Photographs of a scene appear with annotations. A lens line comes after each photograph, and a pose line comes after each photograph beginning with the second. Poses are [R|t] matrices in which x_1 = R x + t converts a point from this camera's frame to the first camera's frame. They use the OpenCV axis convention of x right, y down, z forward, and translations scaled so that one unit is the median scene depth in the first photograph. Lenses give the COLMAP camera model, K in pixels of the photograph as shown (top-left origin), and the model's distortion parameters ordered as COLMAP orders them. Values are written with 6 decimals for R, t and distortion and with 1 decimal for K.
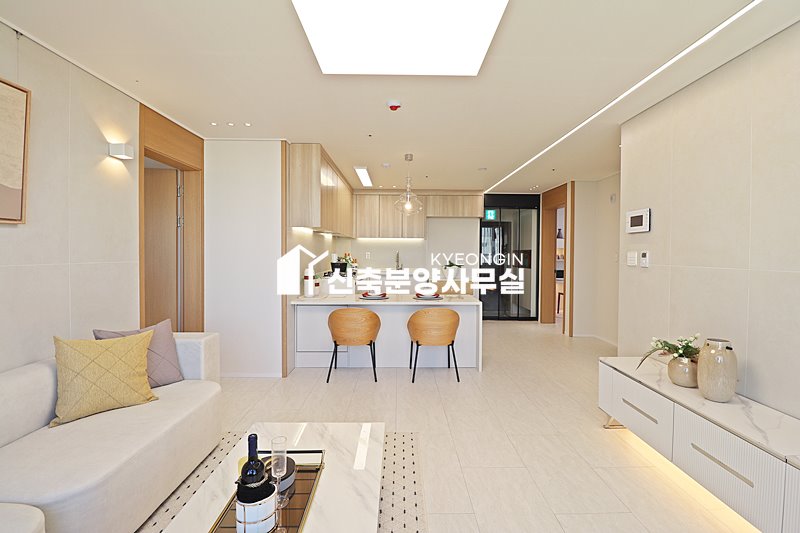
lens RADIAL K [[369.6, 0, 403.8], [0, 369.6, 261.9], [0, 0, 1]] dist [0.000369, -0.010821]
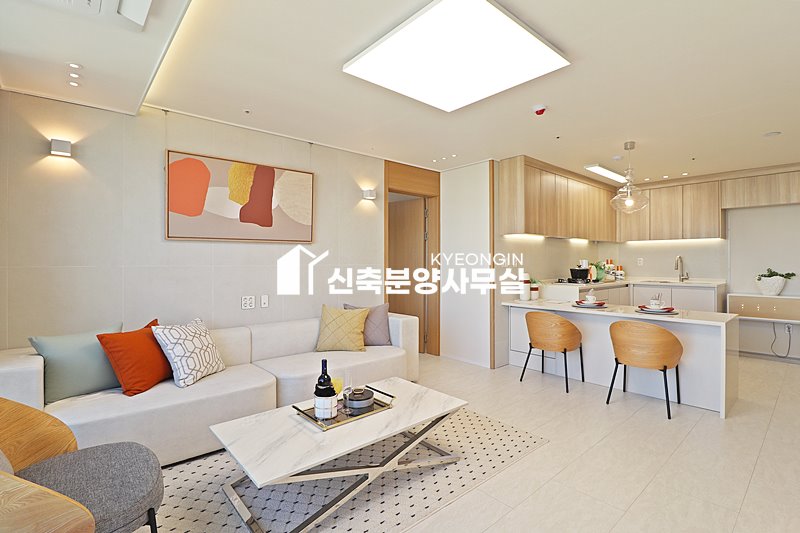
lens RADIAL K [[377.2, 0, 401.4], [0, 377.2, 262.2], [0, 0, 1]] dist [-0.000979, -0.000618]
pose [[0.651618, -0.006348, -0.758521, 0.376661], [-0.013201, 0.999719, -0.019708, 0.013821], [0.758432, 0.022855, 0.651351, 0.036388]]
